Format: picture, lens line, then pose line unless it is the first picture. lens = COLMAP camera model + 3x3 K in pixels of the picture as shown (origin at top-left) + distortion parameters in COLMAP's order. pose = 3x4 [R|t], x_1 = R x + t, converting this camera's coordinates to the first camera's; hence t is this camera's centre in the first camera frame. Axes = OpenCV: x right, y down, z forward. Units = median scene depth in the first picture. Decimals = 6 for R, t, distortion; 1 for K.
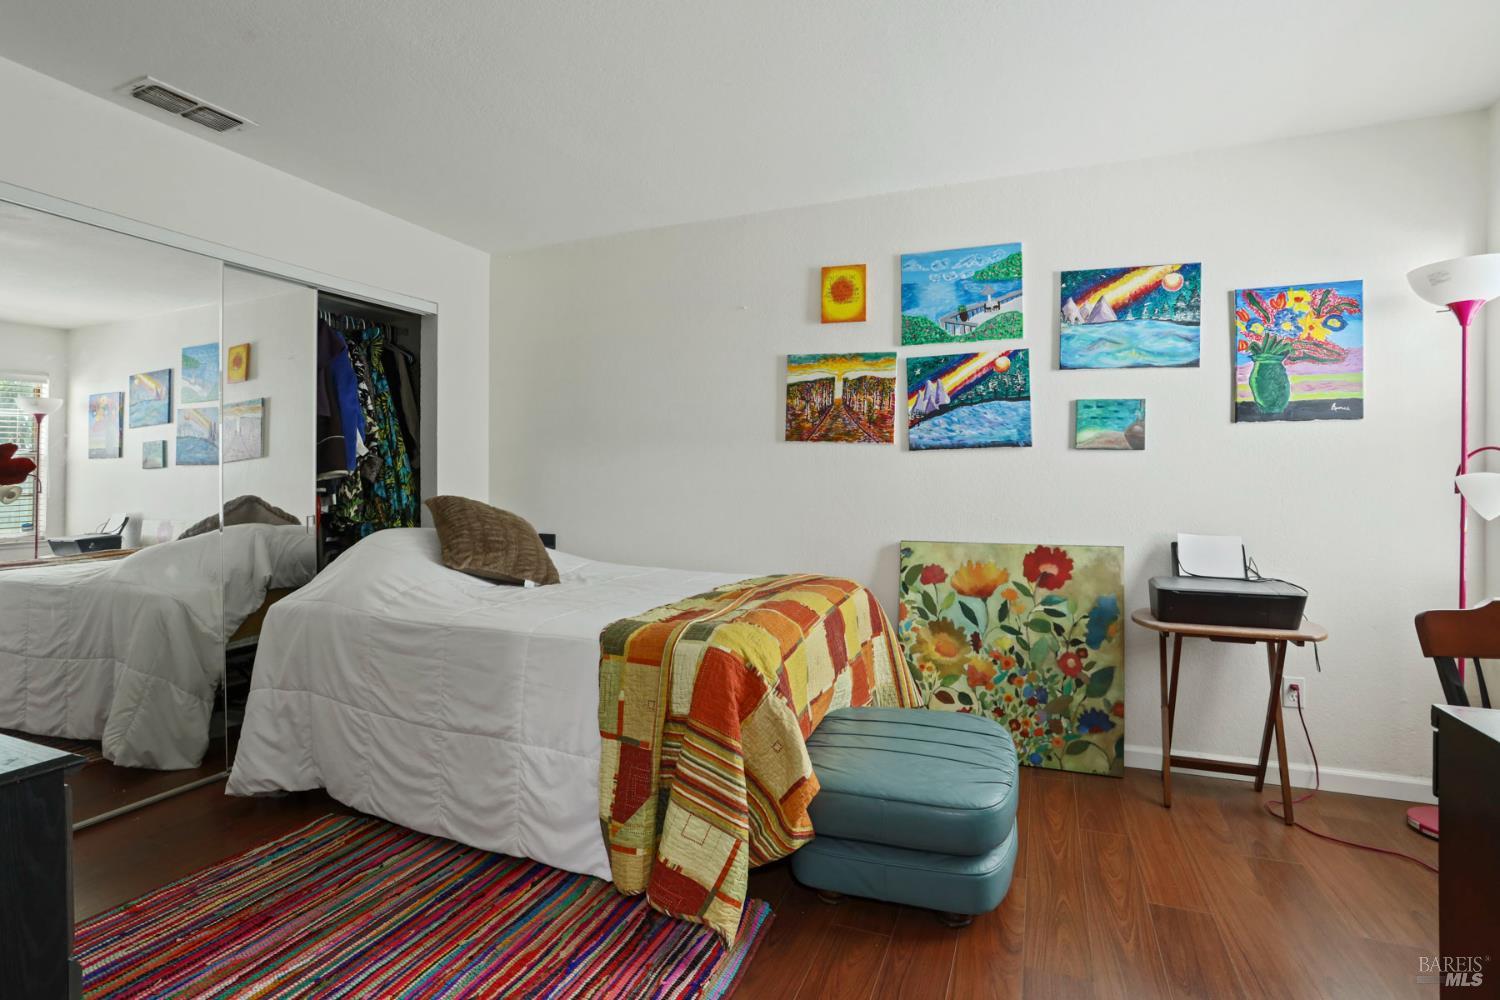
lens RADIAL K [[728.4, 0, 762.0], [0, 728.4, 480.0], [0, 0, 1]] dist [-0.054626, 0.015735]
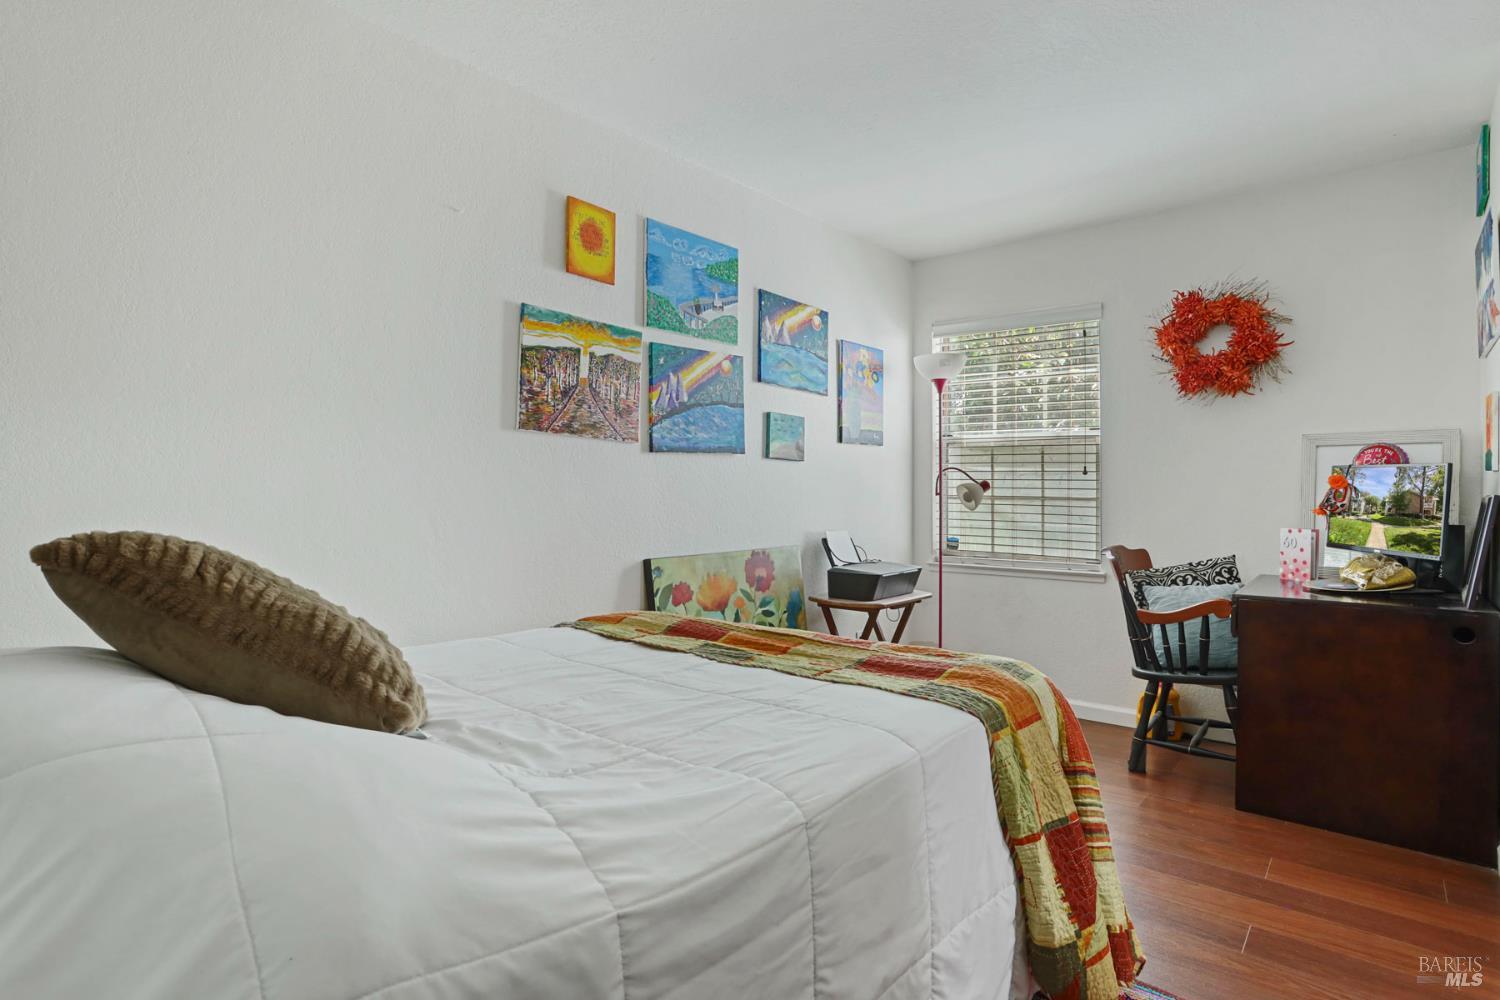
lens RADIAL K [[757.2, 0, 746.7], [0, 757.2, 485.7], [0, 0, 1]] dist [-0.055213, 0.012538]
pose [[0.355039, 0.003686, 0.934844, -0.618694], [0.000522, 0.999991, -0.004141, 0.002883], [-0.934851, 0.001958, 0.355034, 0.621685]]
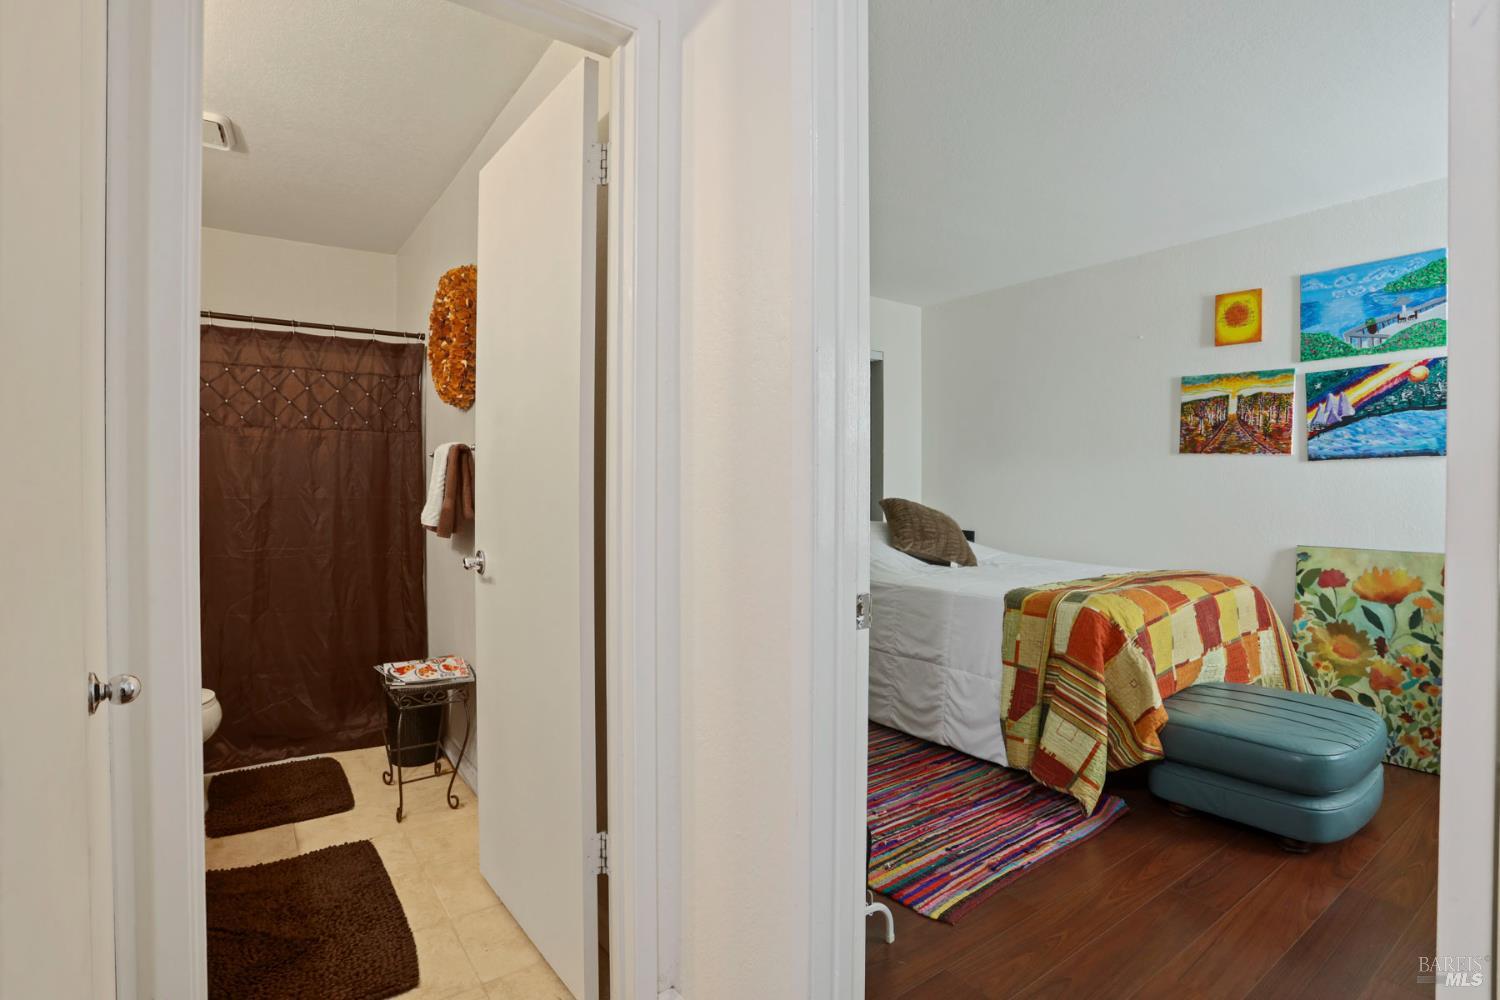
lens RADIAL K [[728.4, 0, 732.2], [0, 728.4, 493.0], [0, 0, 1]] dist [-0.054626, 0.015735]
pose [[0.822955, 0.009089, -0.568035, 0.103463], [-0.005153, 0.999950, 0.008535, 0.002196], [0.568084, -0.004097, 0.822960, -0.345321]]
